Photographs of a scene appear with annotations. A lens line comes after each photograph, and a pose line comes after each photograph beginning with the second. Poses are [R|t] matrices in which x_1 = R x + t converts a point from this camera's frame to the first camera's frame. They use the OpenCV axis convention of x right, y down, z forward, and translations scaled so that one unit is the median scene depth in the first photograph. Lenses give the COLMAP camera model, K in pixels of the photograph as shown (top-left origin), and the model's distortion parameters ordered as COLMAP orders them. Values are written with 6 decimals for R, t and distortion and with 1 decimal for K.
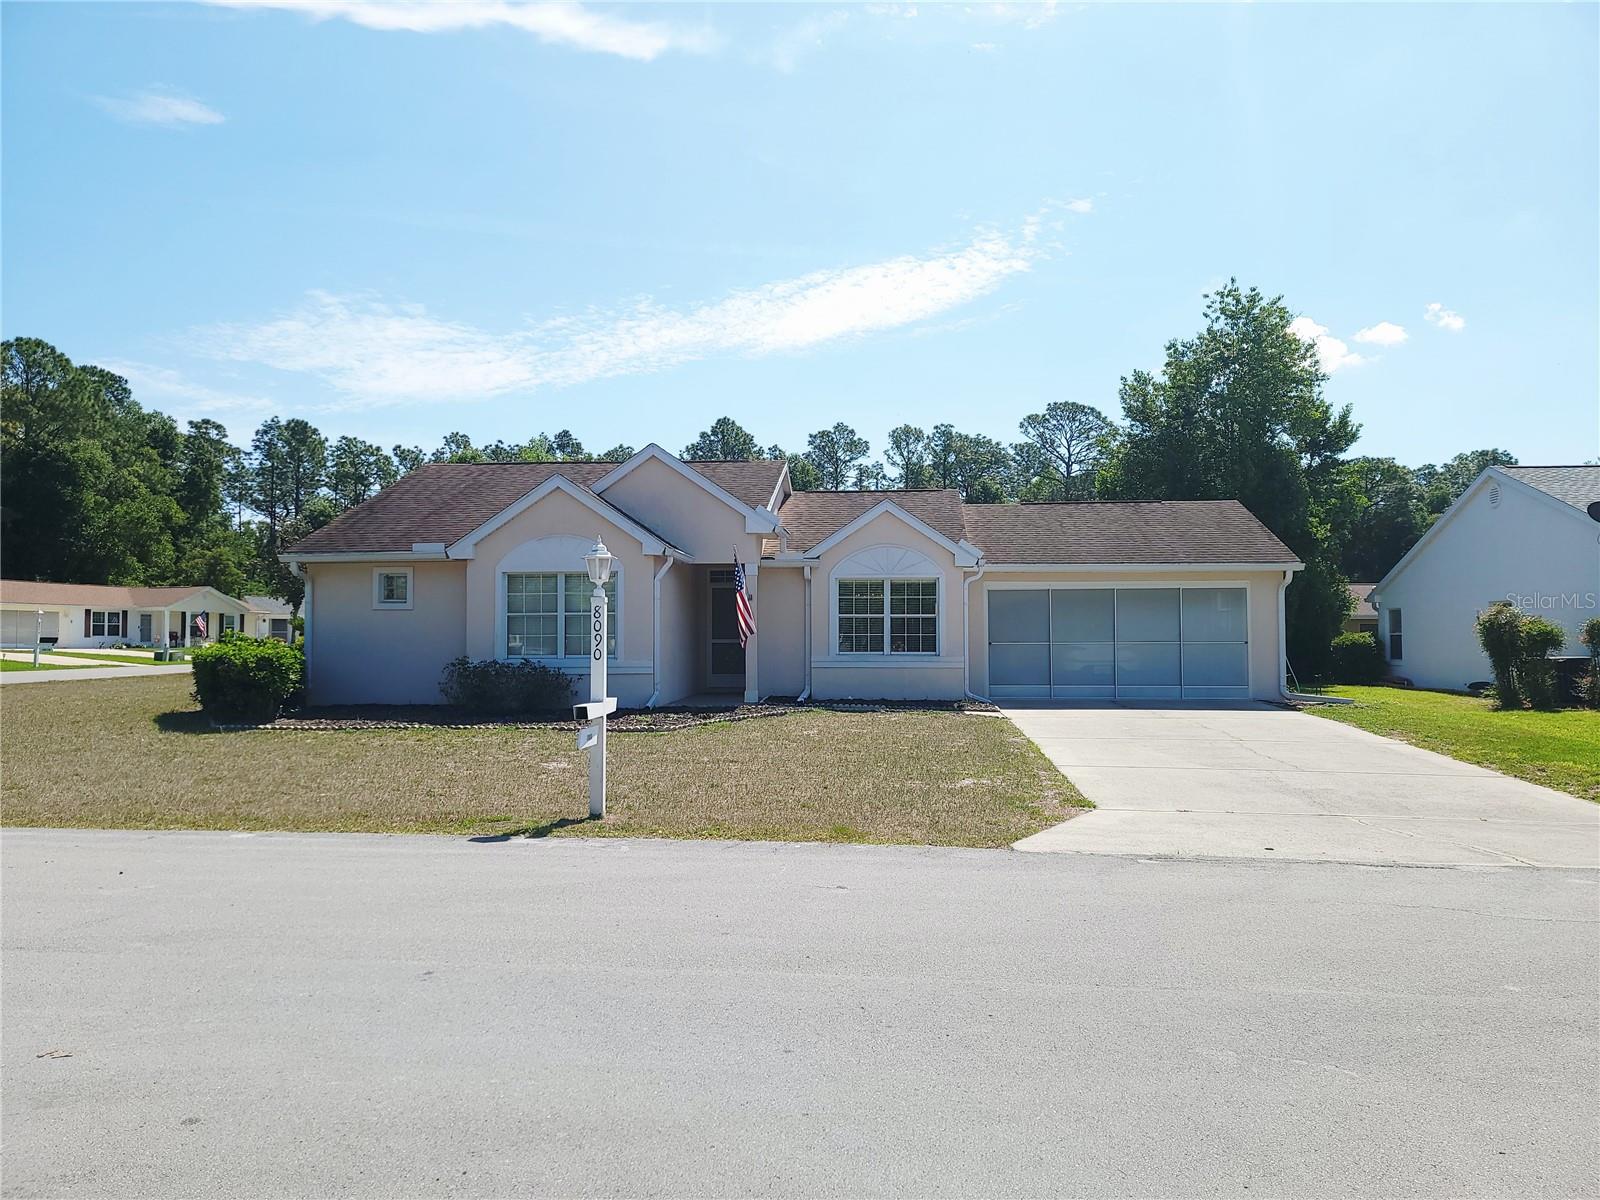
lens RADIAL K [[1099.6, 0, 800.6], [0, 1099.6, 593.8], [0, 0, 1]] dist [0.088334, -0.072148]
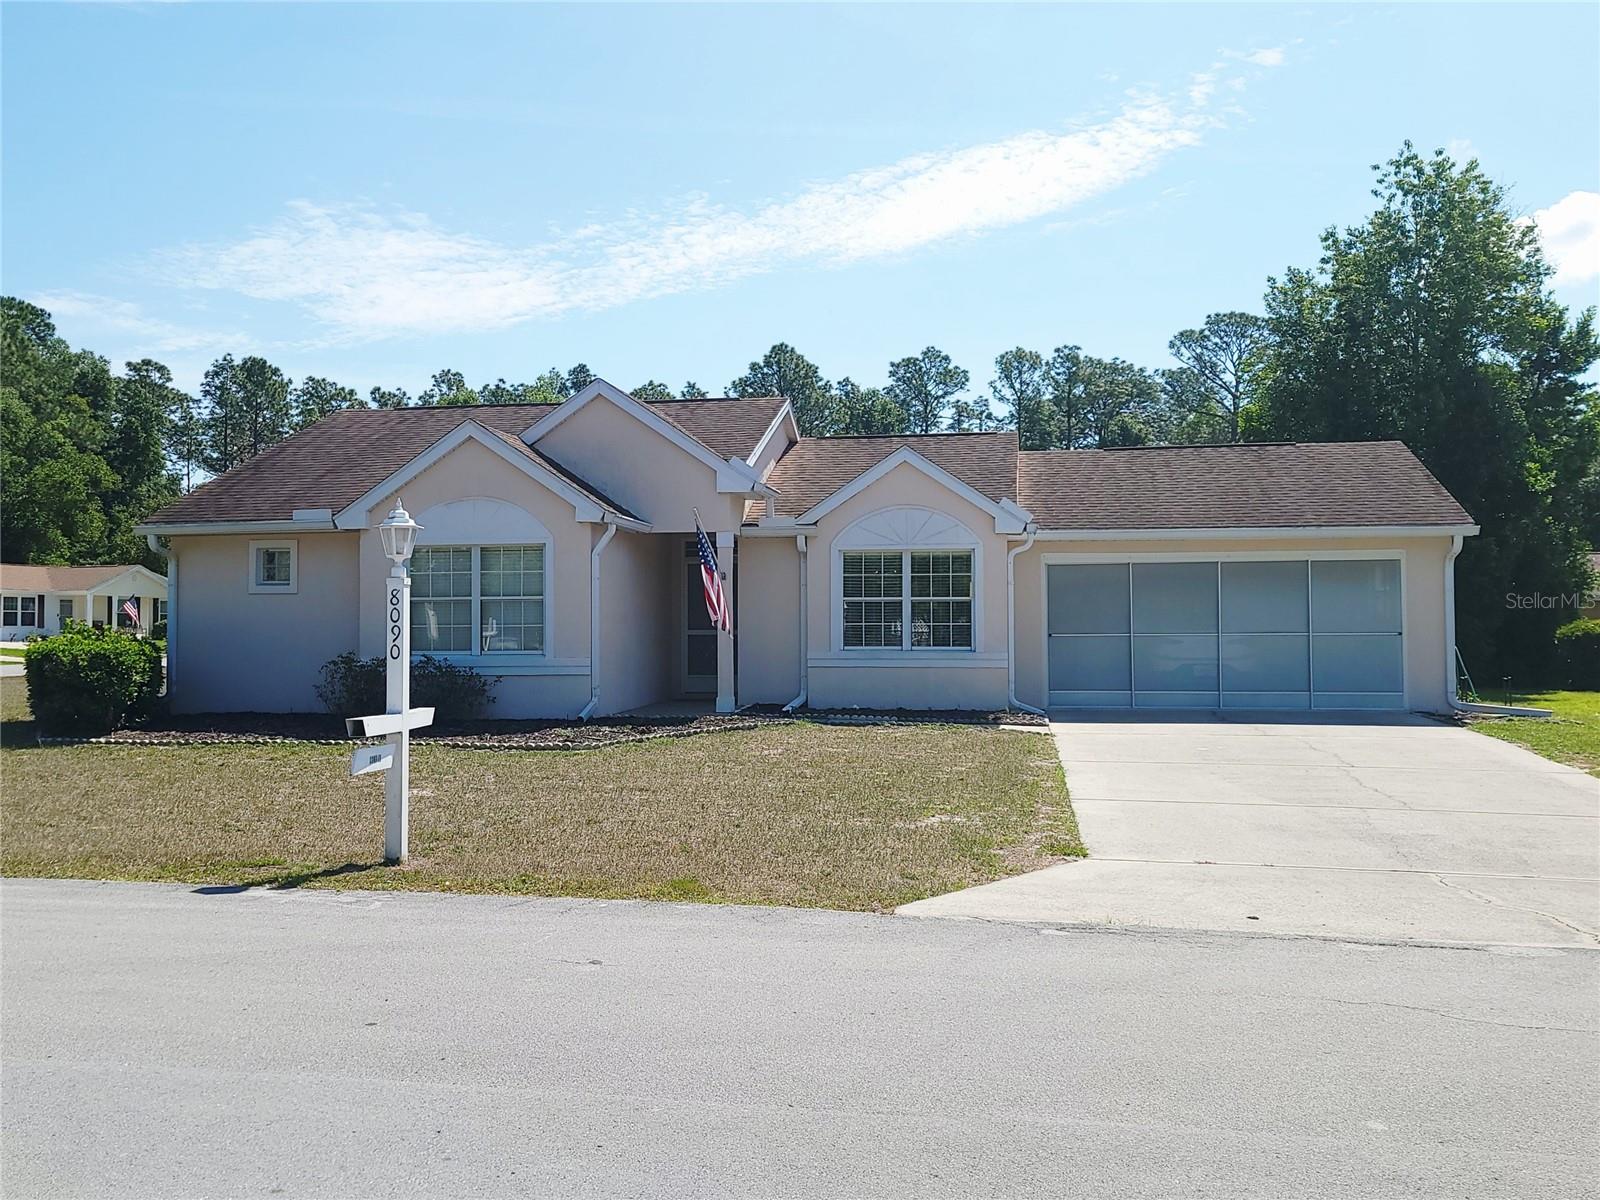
lens RADIAL K [[1417.3, 0, 763.0], [0, 1417.3, 573.8], [0, 0, 1]] dist [0.090373, -0.085078]
pose [[0.995572, -0.005224, -0.093852, 0.039503], [0.005468, 0.999982, 0.002344, -0.000217], [0.093838, -0.002847, 0.995583, 0.006844]]
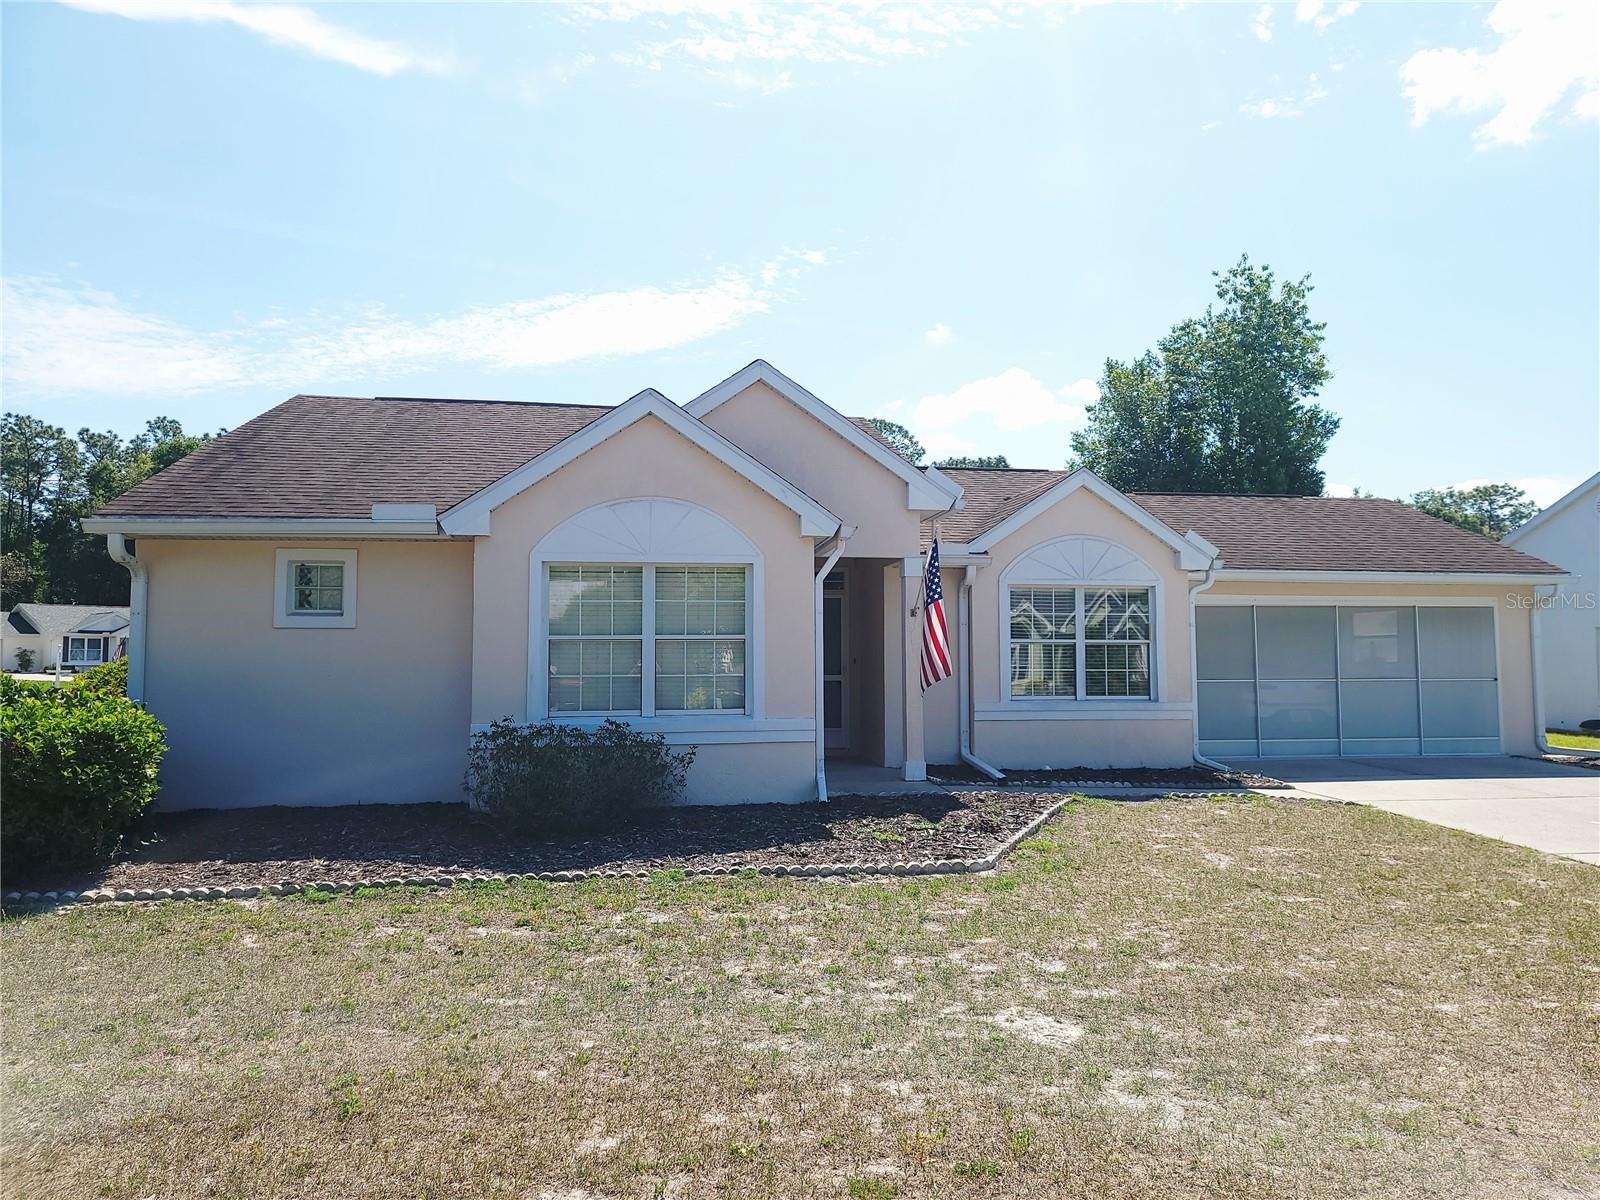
lens RADIAL K [[1097.0, 0, 811.4], [0, 1097.0, 606.9], [0, 0, 1]] dist [0.073608, -0.058321]
pose [[0.970323, 0.011551, 0.241535, -0.133314], [-0.009943, 0.999920, -0.007873, 0.002957], [-0.241607, 0.005238, 0.970360, 0.213152]]
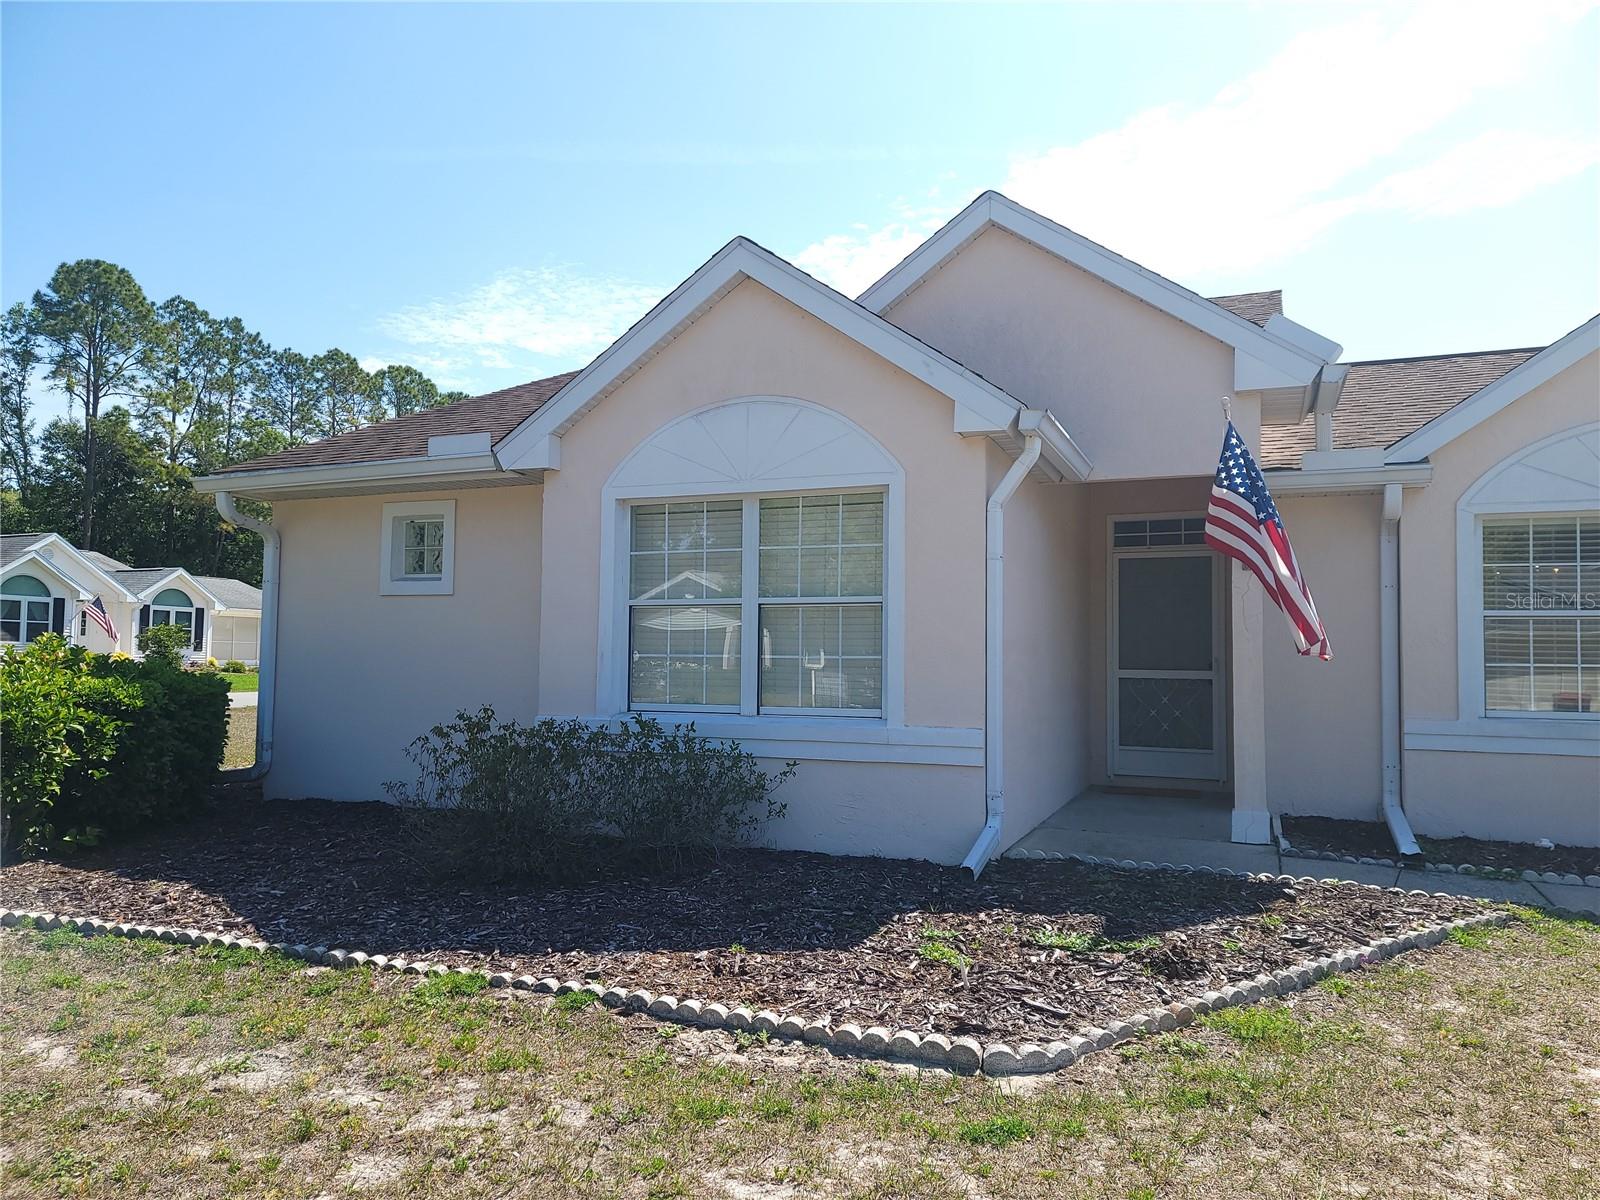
lens RADIAL K [[1097.0, 0, 811.4], [0, 1097.0, 606.9], [0, 0, 1]] dist [0.073608, -0.058321]
pose [[0.954193, -0.001469, -0.299187, -0.039090], [-0.001863, 0.999939, -0.010852, 0.012011], [0.299185, 0.010912, 0.954133, 0.311090]]
